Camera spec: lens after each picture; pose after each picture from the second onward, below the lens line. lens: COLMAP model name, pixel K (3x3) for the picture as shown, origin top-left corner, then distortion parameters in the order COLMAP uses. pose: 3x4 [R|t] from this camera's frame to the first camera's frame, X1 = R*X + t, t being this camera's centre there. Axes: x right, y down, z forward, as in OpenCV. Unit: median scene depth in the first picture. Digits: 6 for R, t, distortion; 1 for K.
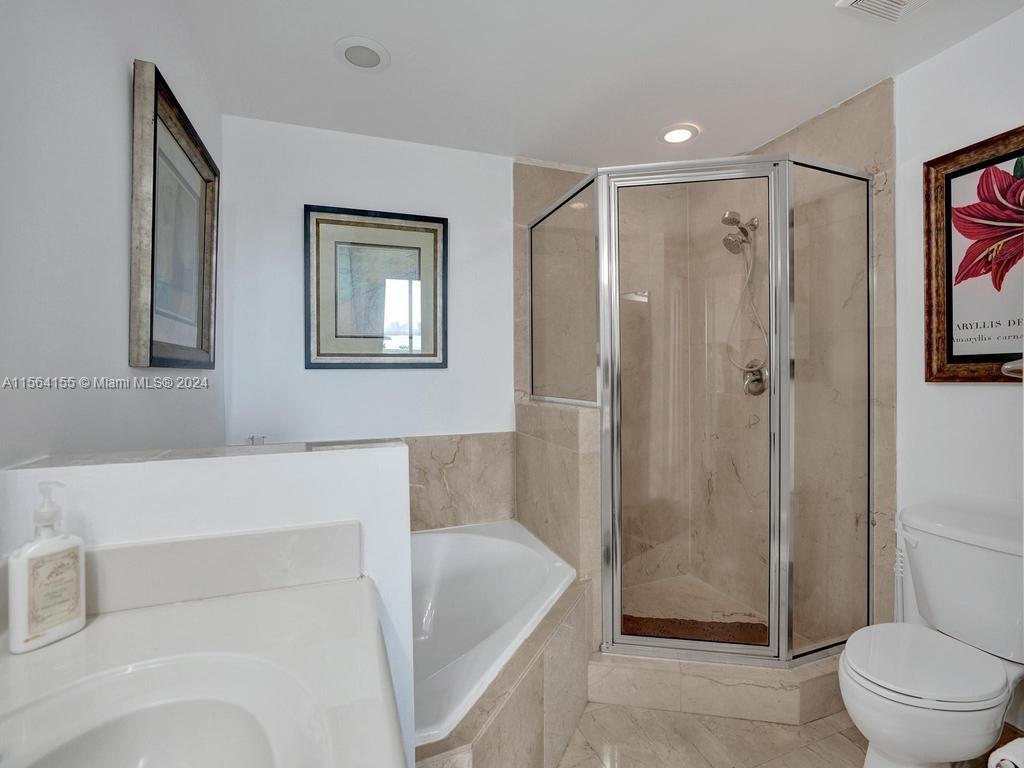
lens RADIAL K [[478.5, 0, 513.7], [0, 478.5, 377.3], [0, 0, 1]] dist [-0.054909, 0.000133]
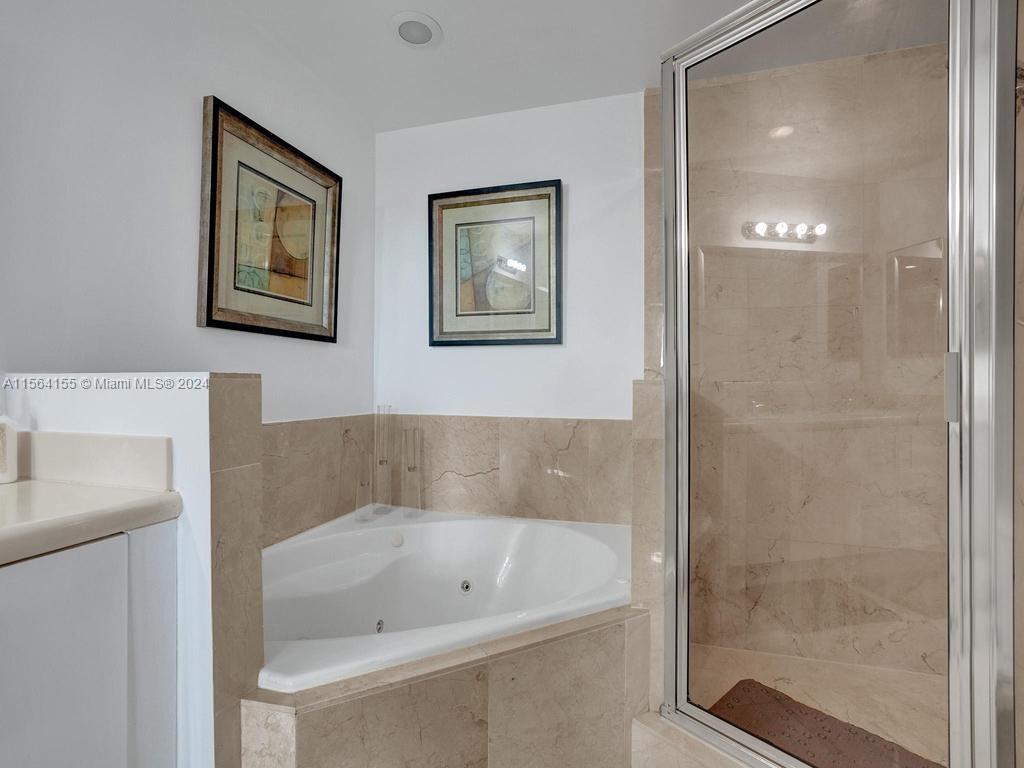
lens RADIAL K [[482.7, 0, 512.4], [0, 482.7, 383.2], [0, 0, 1]] dist [-0.047844, 0.000046]
pose [[0.802841, 0.011746, -0.596078, 0.350393], [-0.016850, 0.999854, -0.002992, 0.062810], [0.595956, 0.012446, 0.802921, 0.222060]]
